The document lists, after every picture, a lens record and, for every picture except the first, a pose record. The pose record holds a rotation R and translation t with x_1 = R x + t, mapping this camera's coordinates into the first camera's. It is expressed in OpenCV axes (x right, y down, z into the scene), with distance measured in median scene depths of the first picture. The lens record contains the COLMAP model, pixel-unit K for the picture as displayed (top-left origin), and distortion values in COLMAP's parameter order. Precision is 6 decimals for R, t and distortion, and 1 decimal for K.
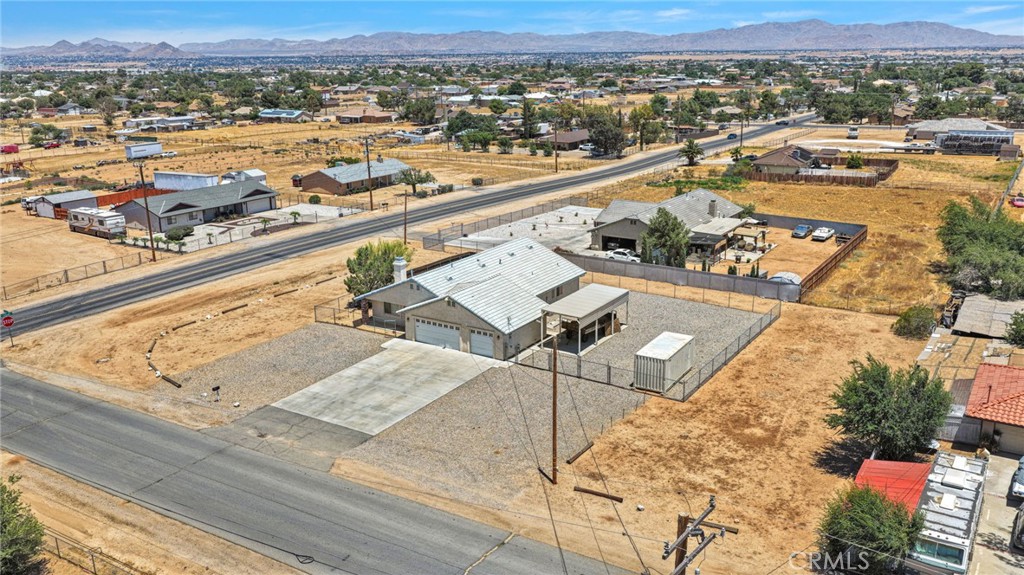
lens RADIAL K [[845.6, 0, 522.0], [0, 845.6, 288.1], [0, 0, 1]] dist [-0.011668, 0.036845]
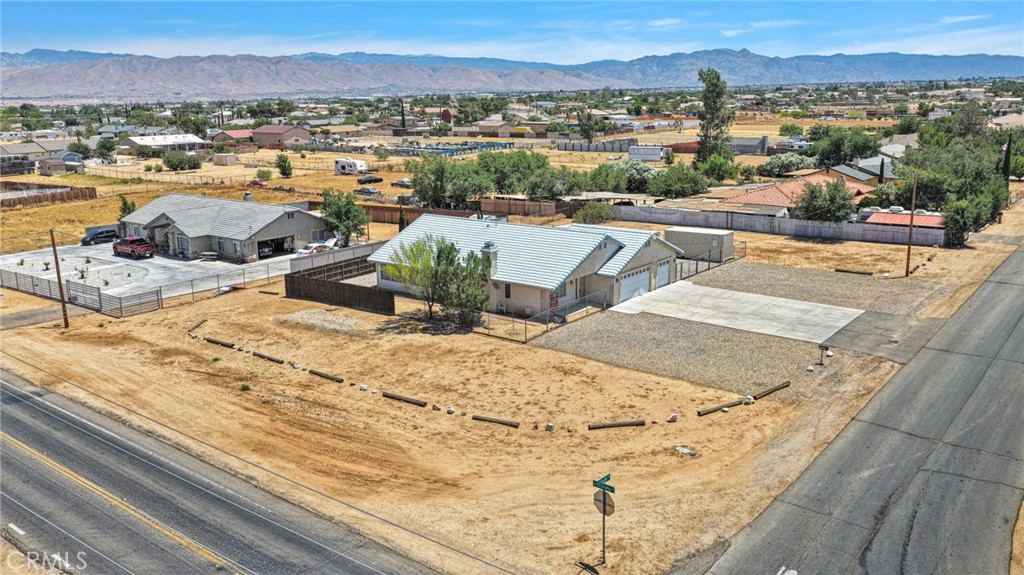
lens RADIAL K [[845.6, 0, 517.5], [0, 845.6, 296.1], [0, 0, 1]] dist [-0.011668, 0.036845]
pose [[0.096963, -0.226803, 0.969102, -0.874504], [0.282802, 0.939835, 0.191658, -0.126845], [-0.954265, 0.255481, 0.155270, 0.849321]]
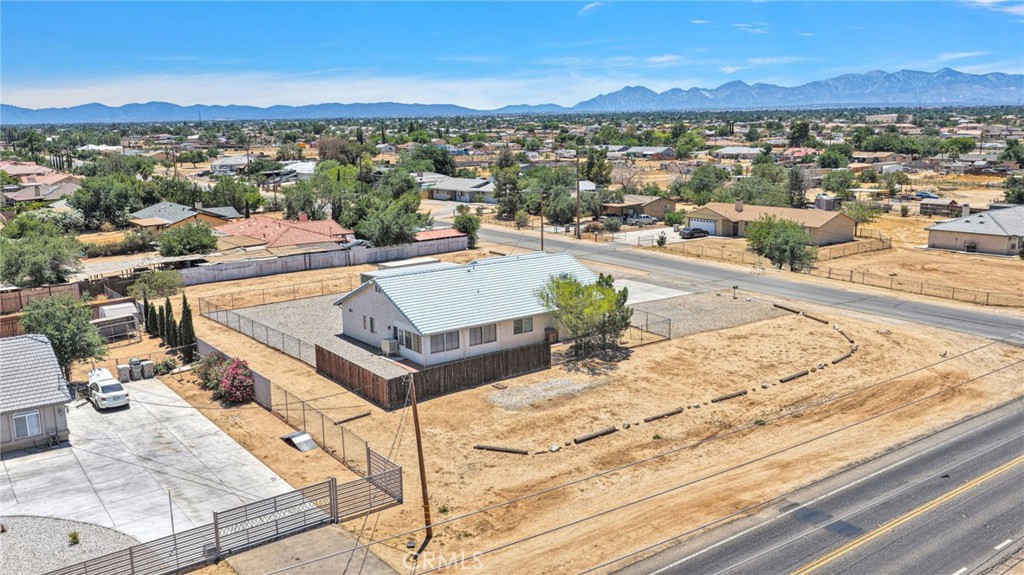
lens RADIAL K [[845.6, 0, 514.6], [0, 845.6, 282.1], [0, 0, 1]] dist [-0.011668, 0.036845]
pose [[-0.934405, -0.041129, 0.353831, -0.376502], [0.120344, 0.898458, 0.422245, -0.363930], [-0.335268, 0.437129, -0.834574, 1.647529]]
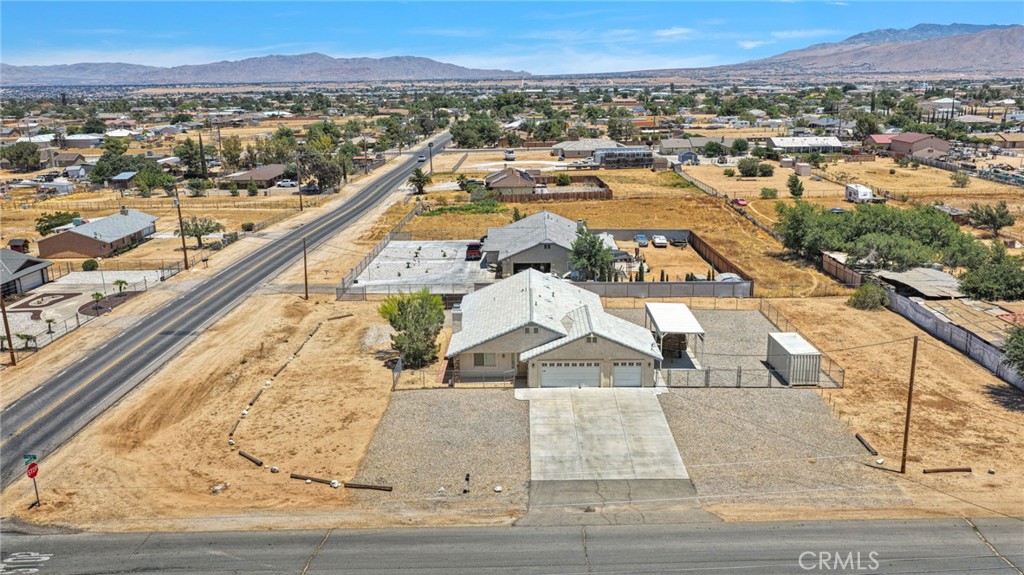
lens RADIAL K [[845.6, 0, 518.3], [0, 845.6, 282.9], [0, 0, 1]] dist [-0.011668, 0.036845]
pose [[0.853435, -0.124296, 0.506161, -0.535396], [0.145211, 0.989399, -0.001877, -0.047360], [-0.500562, 0.075103, 0.862437, 0.173132]]
